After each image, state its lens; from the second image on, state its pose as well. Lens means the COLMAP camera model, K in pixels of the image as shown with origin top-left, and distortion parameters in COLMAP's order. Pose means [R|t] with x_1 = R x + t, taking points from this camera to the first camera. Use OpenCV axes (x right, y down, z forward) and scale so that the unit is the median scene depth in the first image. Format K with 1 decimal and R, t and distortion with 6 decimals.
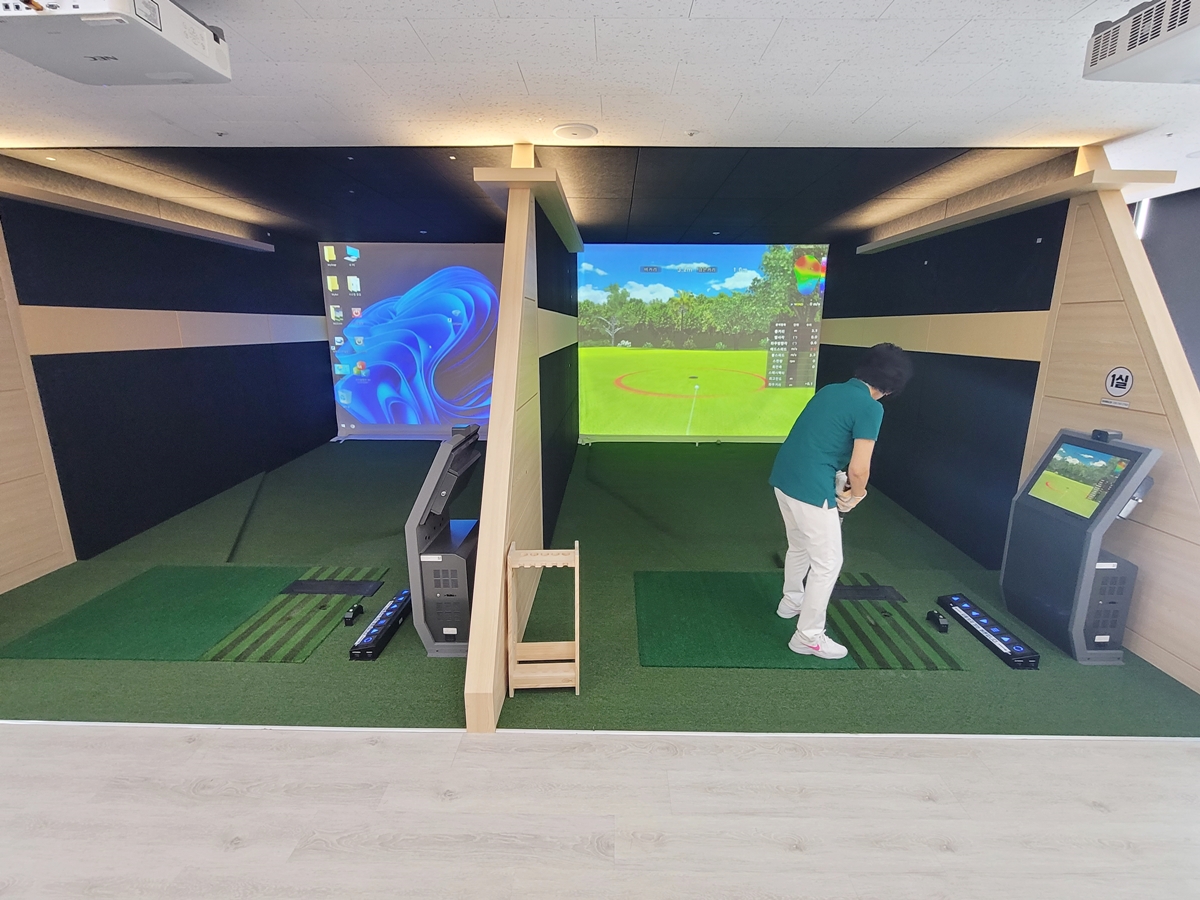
lens RADIAL K [[553.5, 0, 600.1], [0, 553.5, 450.9], [0, 0, 1]] dist [0.004604, -0.002177]
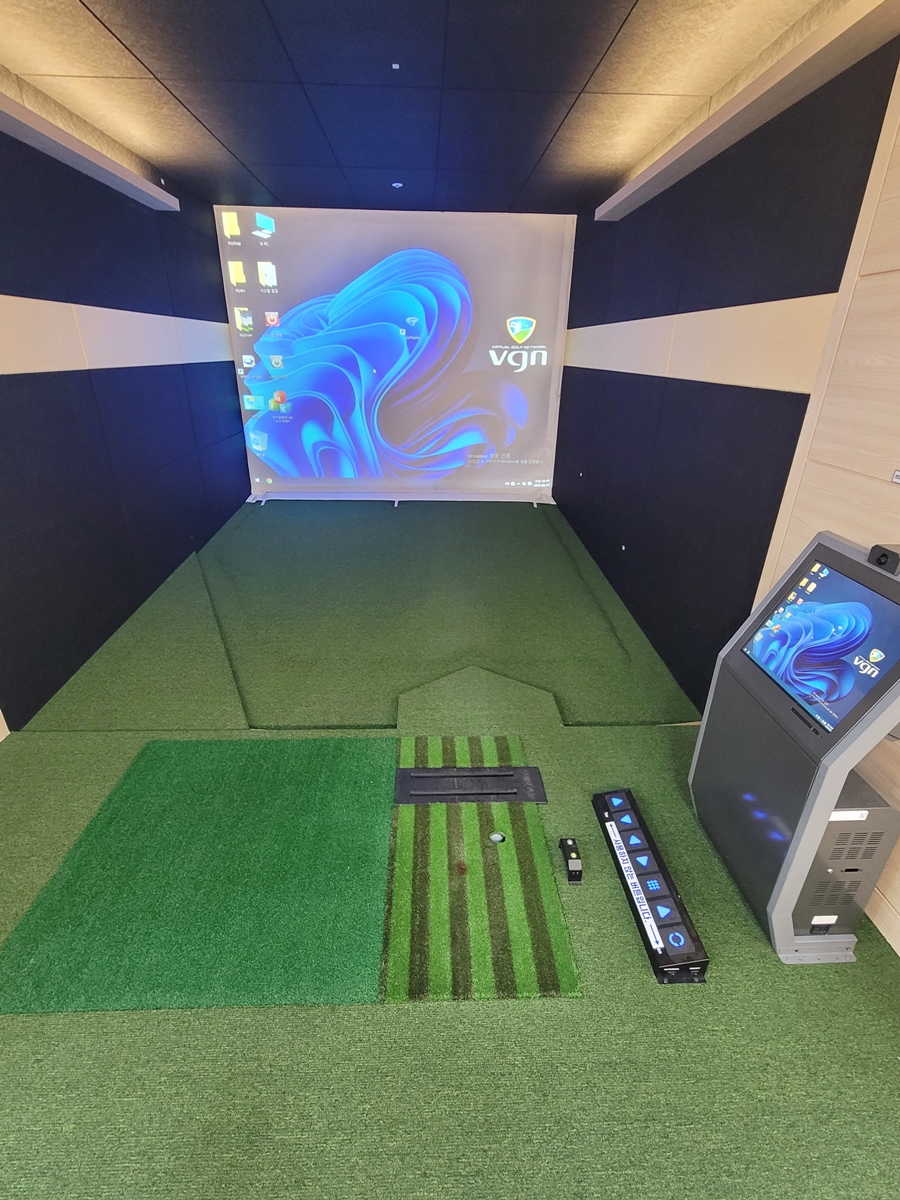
lens RADIAL K [[553.5, 0, 443.2], [0, 553.5, 604.9], [0, 0, 1]] dist [0.004604, -0.002177]
pose [[0.998507, -0.017407, 0.051785, 0.494037], [0.005914, 0.976751, 0.214296, -0.094374], [-0.054311, -0.213669, 0.975395, 0.539214]]
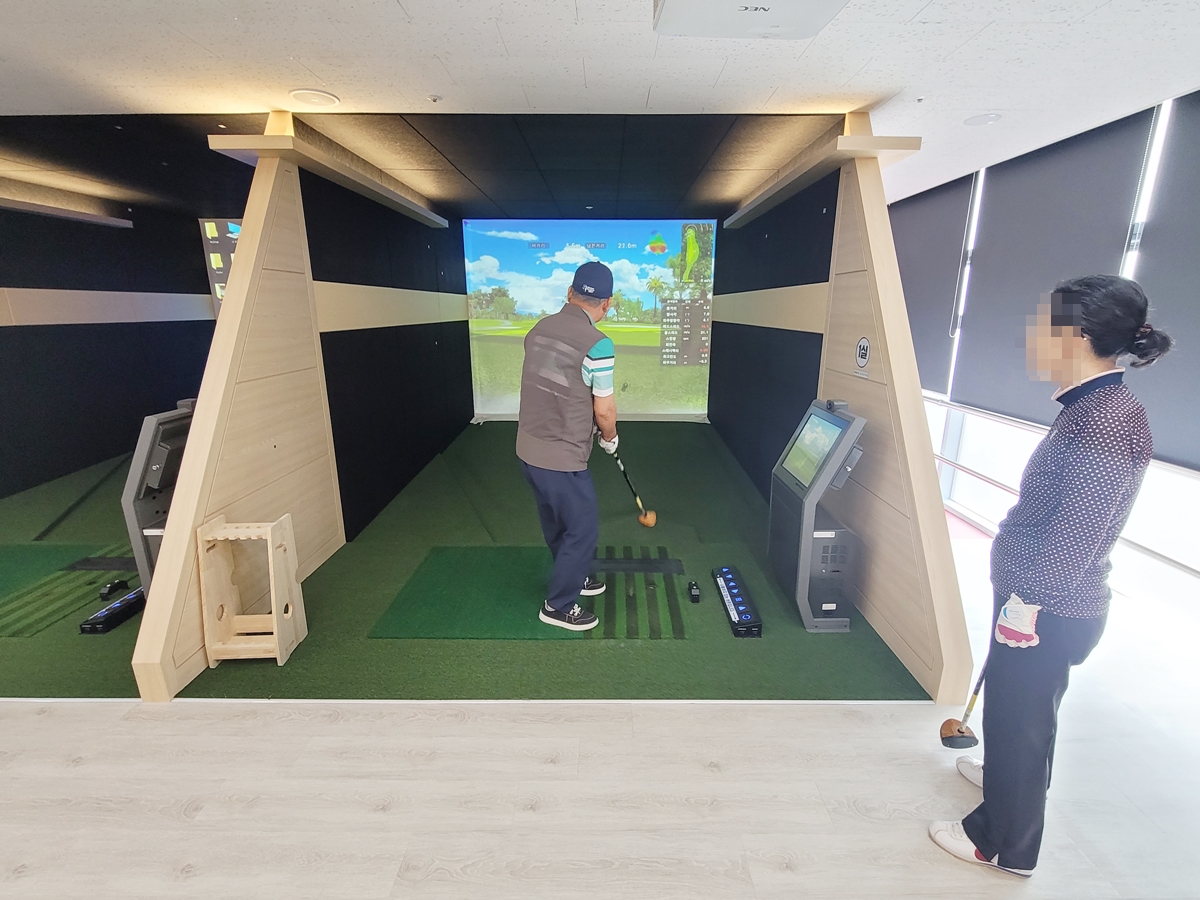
lens RADIAL K [[553.5, 0, 599.0], [0, 553.5, 450.3], [0, 0, 1]] dist [0.004604, -0.002177]
pose [[0.999969, -0.006019, 0.005103, 0.479529], [0.005860, 0.999514, 0.030622, 0.019457], [-0.005285, -0.030591, 0.999518, 0.000702]]
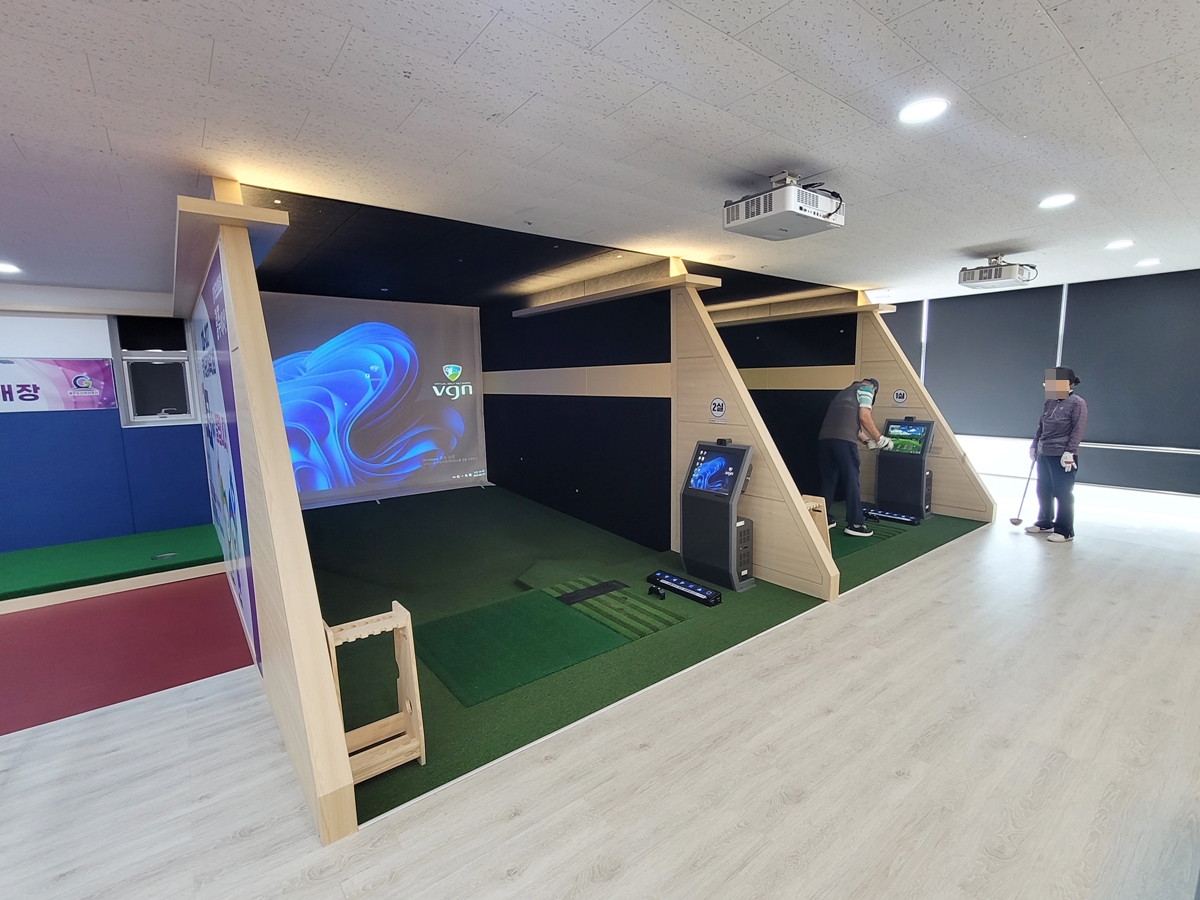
lens RADIAL K [[553.5, 0, 598.7], [0, 553.5, 448.6], [0, 0, 1]] dist [0.004604, -0.002177]
pose [[0.777228, -0.100338, 0.621167, -0.322338], [0.159013, 0.986481, -0.039615, -0.003245], [-0.608795, 0.129563, 0.782676, 0.001478]]
